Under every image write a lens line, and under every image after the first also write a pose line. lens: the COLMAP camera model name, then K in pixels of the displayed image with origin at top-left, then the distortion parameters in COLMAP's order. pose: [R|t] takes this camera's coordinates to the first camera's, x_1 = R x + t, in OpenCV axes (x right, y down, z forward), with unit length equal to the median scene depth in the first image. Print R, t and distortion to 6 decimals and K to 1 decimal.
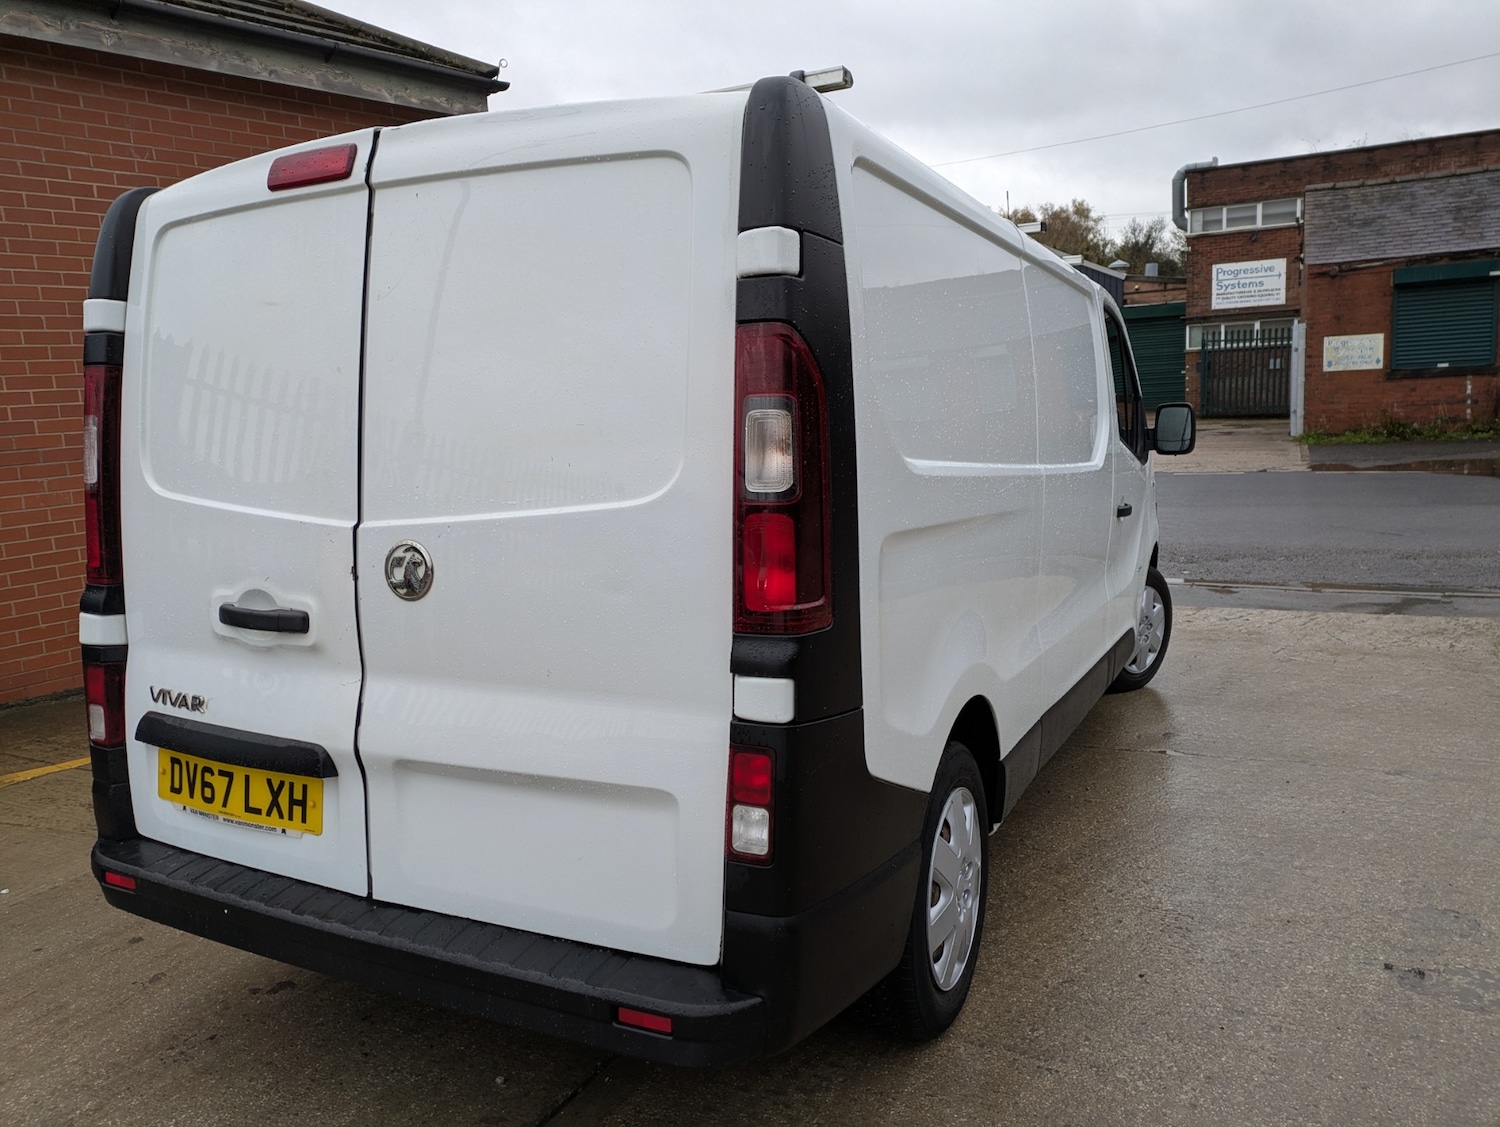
lens RADIAL K [[1096.9, 0, 719.2], [0, 1096.9, 543.1], [0, 0, 1]] dist [0.056076, -0.033314]
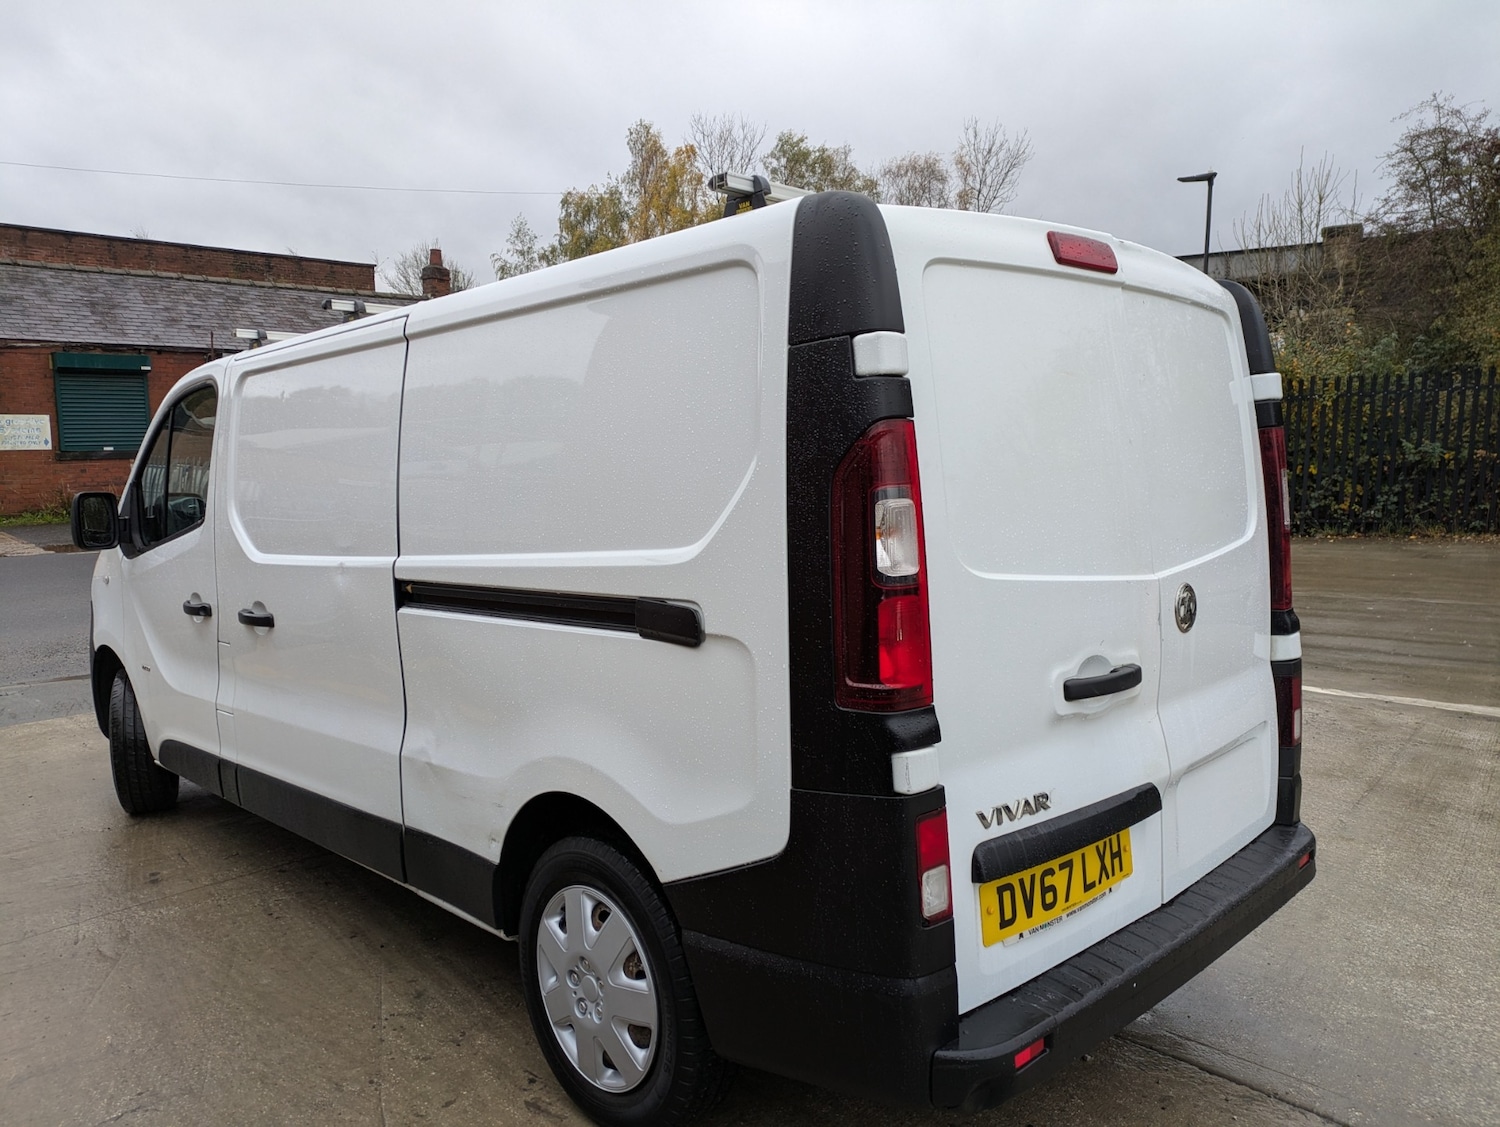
lens RADIAL K [[1096.9, 0, 737.1], [0, 1096.9, 549.8], [0, 0, 1]] dist [0.056076, -0.033314]
pose [[0.319151, -0.055166, 0.946097, -1.359710], [0.118771, 0.992762, 0.017822, -0.101424], [-0.940232, 0.106681, 0.323393, 0.905408]]
